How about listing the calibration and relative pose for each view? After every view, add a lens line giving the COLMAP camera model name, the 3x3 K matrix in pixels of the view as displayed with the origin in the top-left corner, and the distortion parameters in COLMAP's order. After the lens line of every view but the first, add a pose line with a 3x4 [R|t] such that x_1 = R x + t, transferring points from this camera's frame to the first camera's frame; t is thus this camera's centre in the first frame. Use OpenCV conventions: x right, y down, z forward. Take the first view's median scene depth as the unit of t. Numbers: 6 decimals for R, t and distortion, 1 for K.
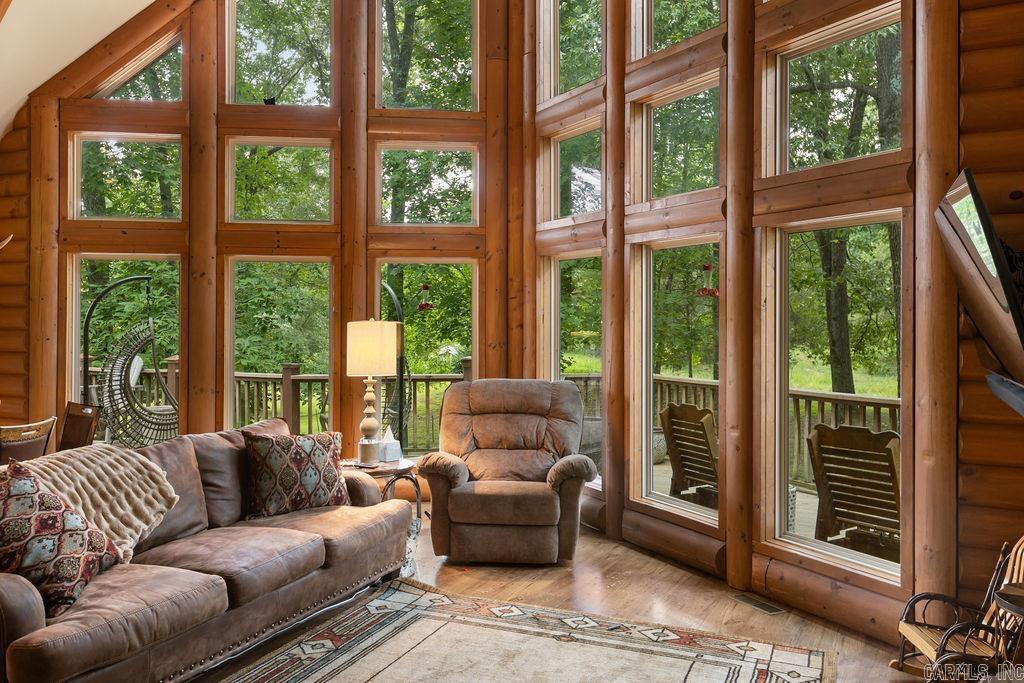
lens RADIAL K [[820.6, 0, 518.7], [0, 820.6, 319.7], [0, 0, 1]] dist [0.014811, -0.026502]
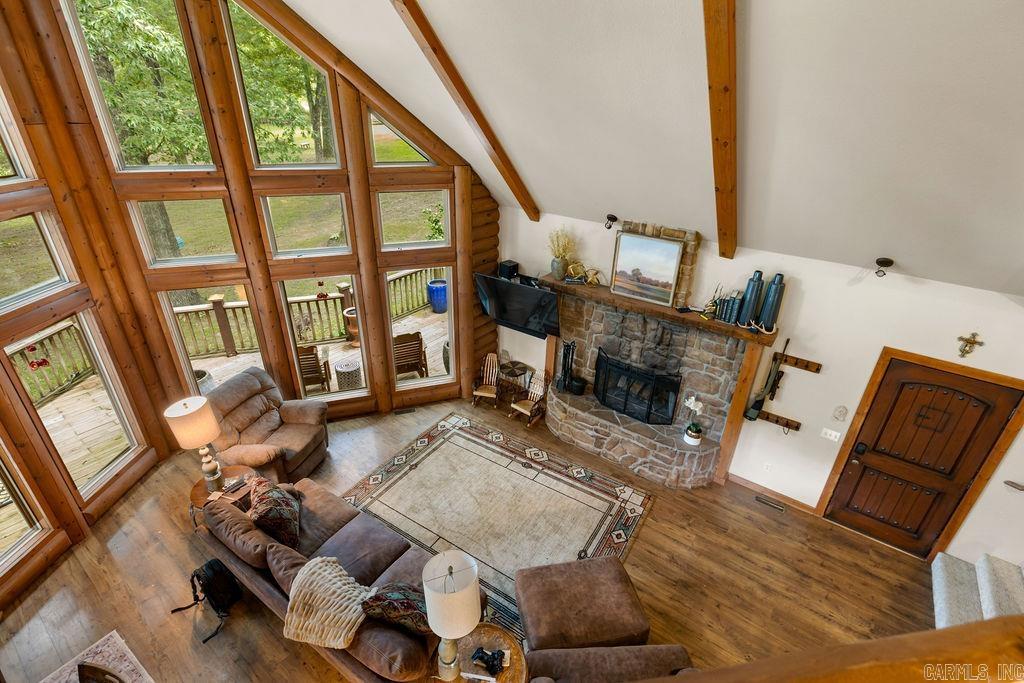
lens RADIAL K [[470.3, 0, 515.4], [0, 470.3, 338.3], [0, 0, 1]] dist [-0.008749, -0.000104]
pose [[0.158449, -0.443070, 0.882373, -0.948585], [-0.025627, 0.891516, 0.452263, -0.599944], [-0.987034, -0.094273, 0.129906, 0.510004]]
